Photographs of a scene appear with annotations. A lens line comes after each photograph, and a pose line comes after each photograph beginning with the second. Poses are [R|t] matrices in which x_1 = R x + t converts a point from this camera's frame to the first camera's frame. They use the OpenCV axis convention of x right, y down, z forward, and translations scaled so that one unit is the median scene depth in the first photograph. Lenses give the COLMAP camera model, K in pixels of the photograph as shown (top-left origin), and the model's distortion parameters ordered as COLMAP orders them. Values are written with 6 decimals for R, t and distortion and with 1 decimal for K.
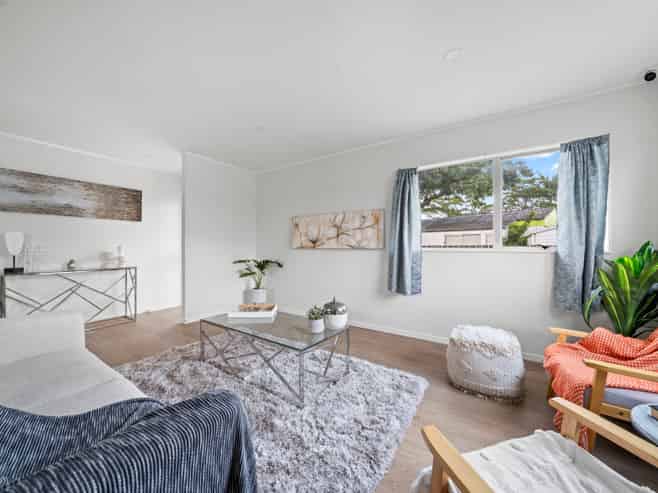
lens RADIAL K [[250.4, 0, 329.0], [0, 250.4, 246.5], [0, 0, 1]] dist [-0.001779, -0.000094]
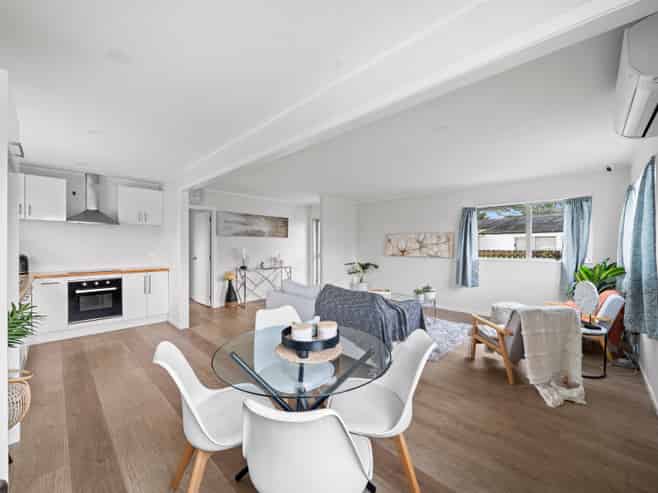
lens RADIAL K [[269.4, 0, 329.0], [0, 269.4, 246.5], [0, 0, 1]] dist [-0.009914, -0.000118]
pose [[0.981303, 0.002218, -0.192454, -0.197719], [-0.001577, 0.999993, 0.003483, -0.058828], [0.192460, -0.003115, 0.981300, -0.719397]]
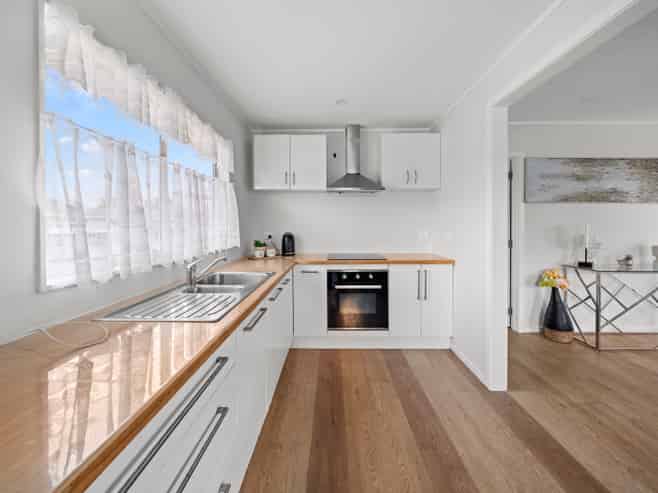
lens RADIAL K [[259.9, 0, 330.2], [0, 259.9, 230.9], [0, 0, 1]] dist [-0.001234, -0.000151]
pose [[0.543754, 0.011994, -0.839159, -0.802058], [0.002215, 0.999874, 0.015726, -0.040021], [0.839242, -0.010410, 0.543659, -0.267784]]
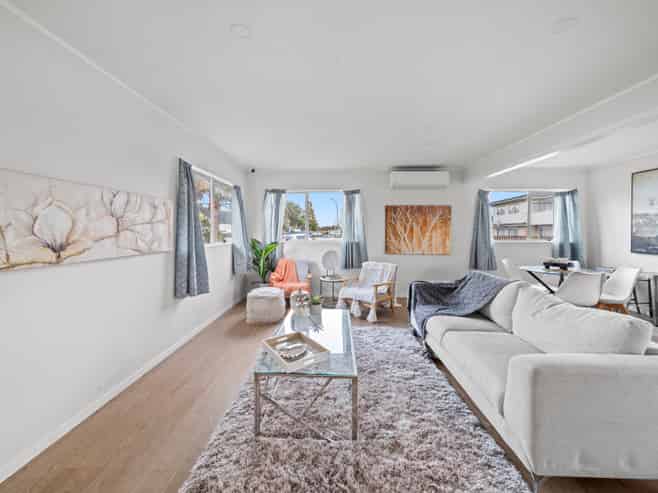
lens RADIAL K [[259.9, 0, 330.2], [0, 259.9, 230.9], [0, 0, 1]] dist [-0.001234, -0.000151]
pose [[-0.542408, -0.003379, 0.840108, -0.693798], [0.003243, 0.999976, 0.006115, -0.050403], [-0.840109, 0.006042, -0.542384, 0.931669]]
